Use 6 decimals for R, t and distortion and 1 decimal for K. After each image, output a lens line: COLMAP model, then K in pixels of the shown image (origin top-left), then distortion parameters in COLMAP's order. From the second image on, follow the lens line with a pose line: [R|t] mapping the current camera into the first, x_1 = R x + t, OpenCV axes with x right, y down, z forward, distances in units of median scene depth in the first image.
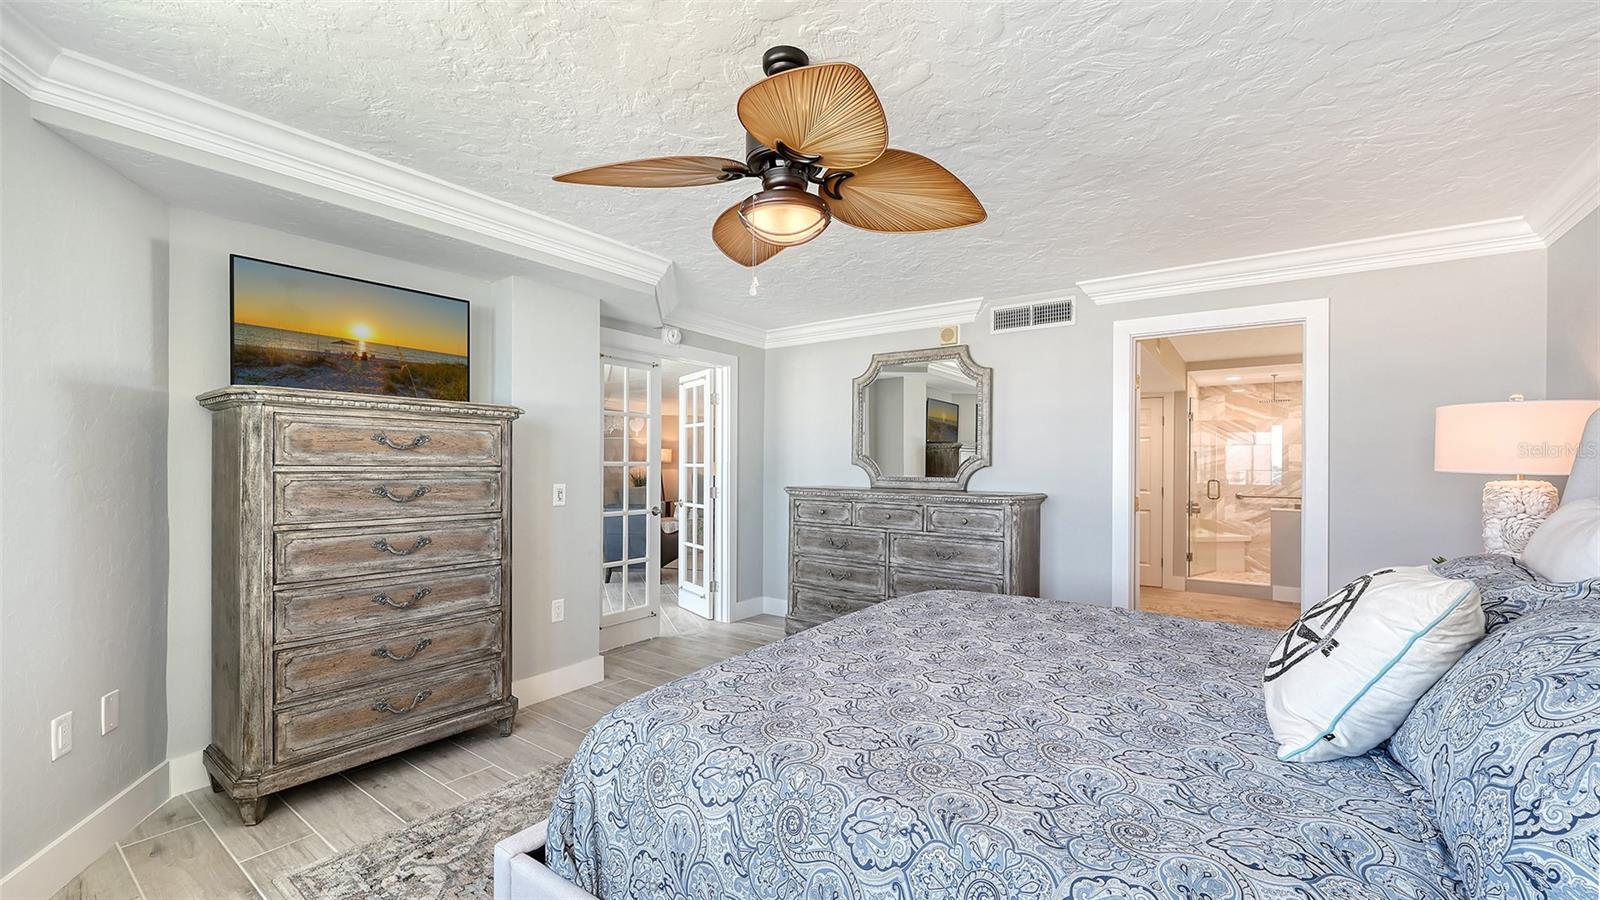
lens RADIAL K [[634.7, 0, 804.8], [0, 634.7, 455.5], [0, 0, 1]] dist [-0.000359, -0.000067]
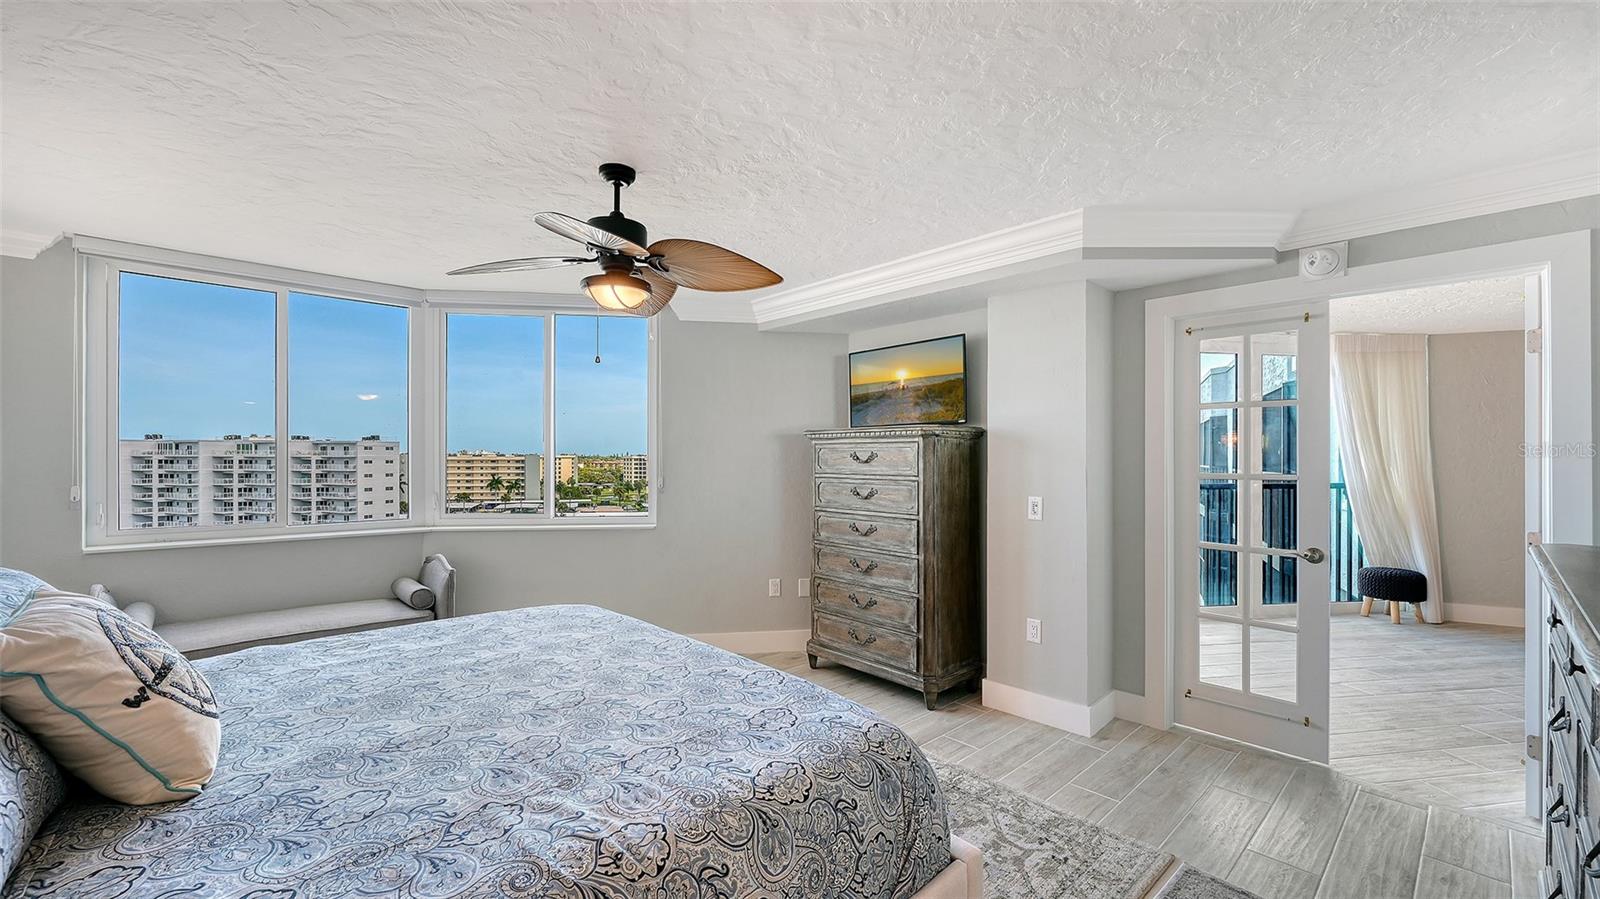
lens RADIAL K [[643.8, 0, 800.0], [0, 643.8, 449.5], [0, 0, 1]] dist [-0.024117, -0.000155]
pose [[-0.202196, -0.018619, -0.979168, 0.869282], [0.011118, 0.999711, -0.021306, -0.012239], [0.979282, -0.015194, -0.201930, 1.199900]]
